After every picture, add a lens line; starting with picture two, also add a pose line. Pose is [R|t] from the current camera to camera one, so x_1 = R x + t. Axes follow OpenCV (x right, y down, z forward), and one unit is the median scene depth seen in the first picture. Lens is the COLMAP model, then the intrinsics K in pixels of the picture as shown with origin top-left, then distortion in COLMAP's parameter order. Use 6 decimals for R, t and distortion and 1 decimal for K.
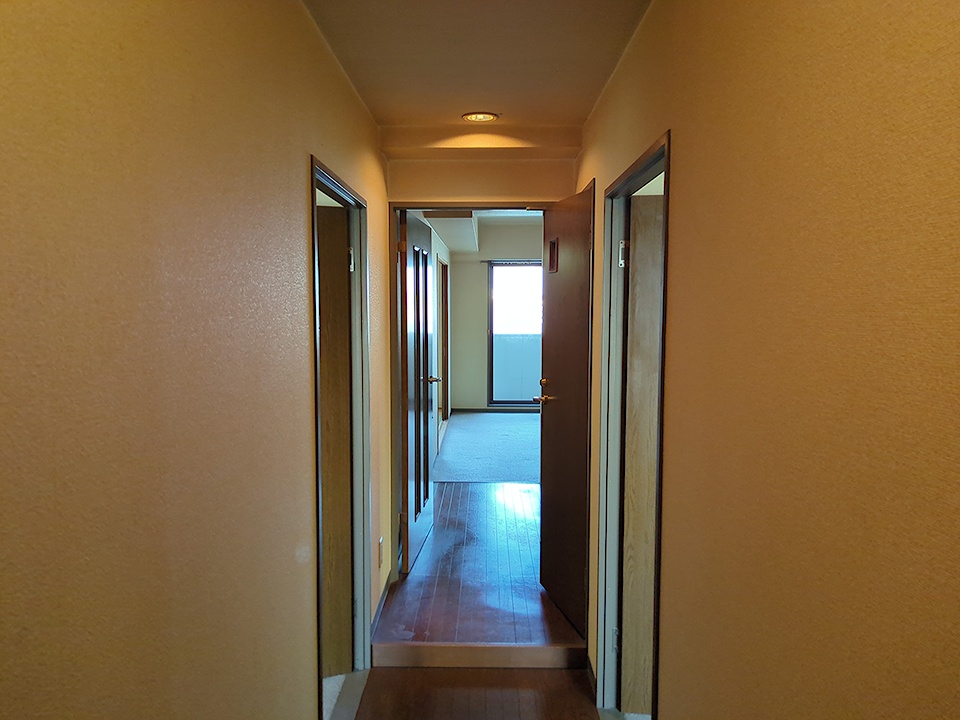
lens RADIAL K [[735.7, 0, 484.2], [0, 735.7, 356.3], [0, 0, 1]] dist [0.055083, -0.037698]
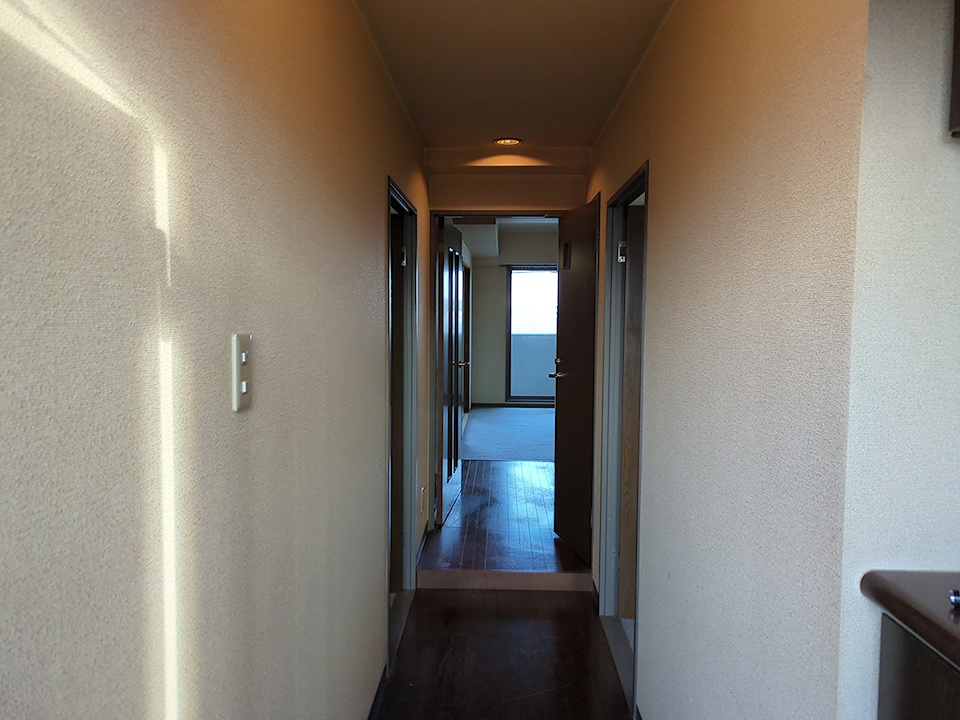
lens RADIAL K [[735.7, 0, 484.2], [0, 735.7, 356.3], [0, 0, 1]] dist [0.055083, -0.037698]
pose [[0.999780, 0.006912, -0.019819, -0.012953], [-0.007134, 0.999913, -0.011129, 0.034469], [0.019740, 0.011268, 0.999742, -0.163719]]
